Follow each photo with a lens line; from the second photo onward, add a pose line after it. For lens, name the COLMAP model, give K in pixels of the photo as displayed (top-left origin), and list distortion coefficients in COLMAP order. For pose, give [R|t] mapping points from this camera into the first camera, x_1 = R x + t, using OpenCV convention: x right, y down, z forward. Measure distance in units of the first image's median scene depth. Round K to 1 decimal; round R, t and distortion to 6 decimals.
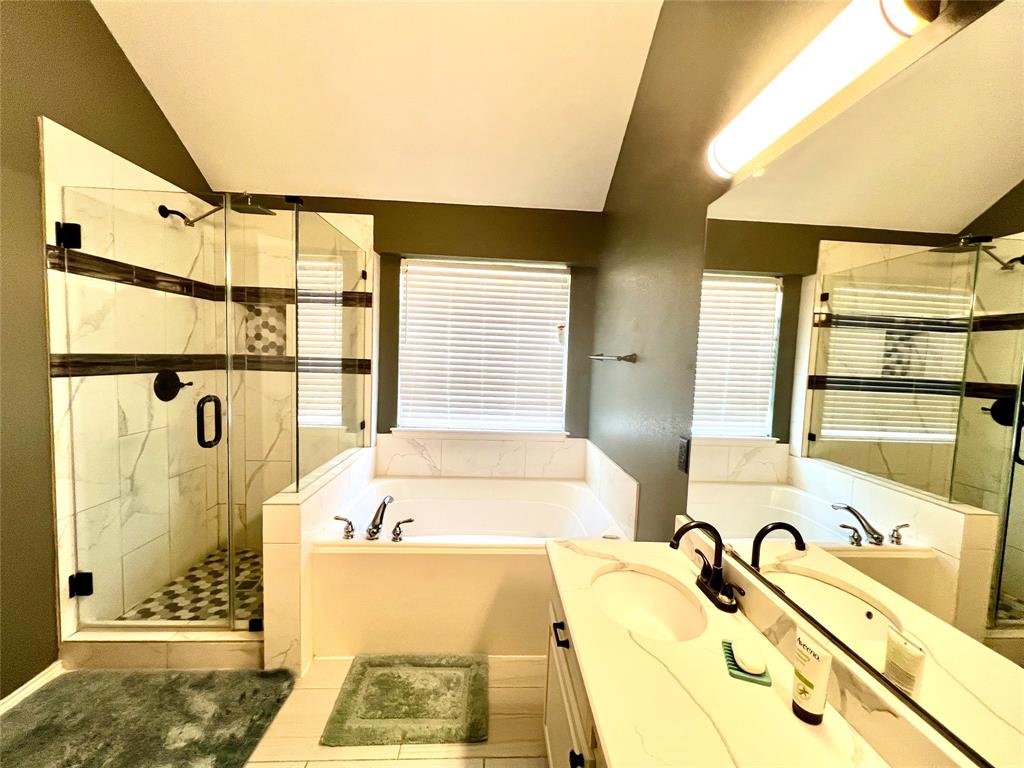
lens RADIAL K [[409.9, 0, 514.5], [0, 409.9, 385.0], [0, 0, 1]] dist [-0.000449, 0.000601]
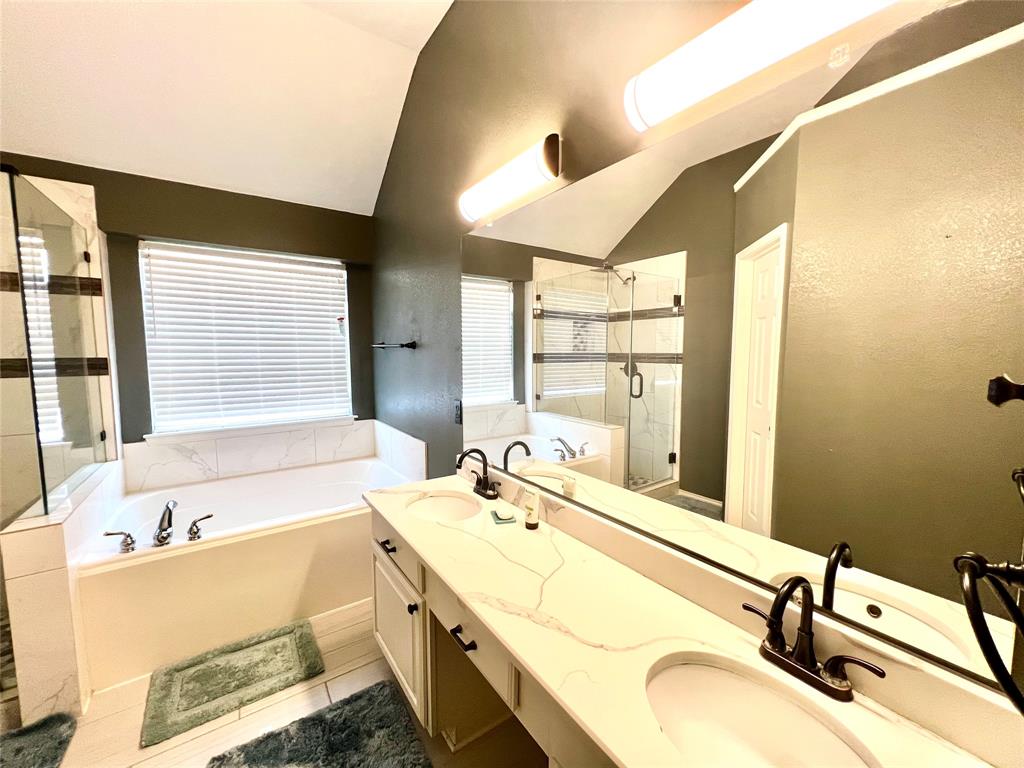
lens RADIAL K [[409.9, 0, 513.4], [0, 409.9, 383.7], [0, 0, 1]] dist [-0.000449, 0.000601]
pose [[0.847203, -0.083486, 0.524668, -0.117314], [0.071070, 0.996509, 0.043805, 0.018672], [-0.526494, 0.000176, 0.850179, -0.221562]]
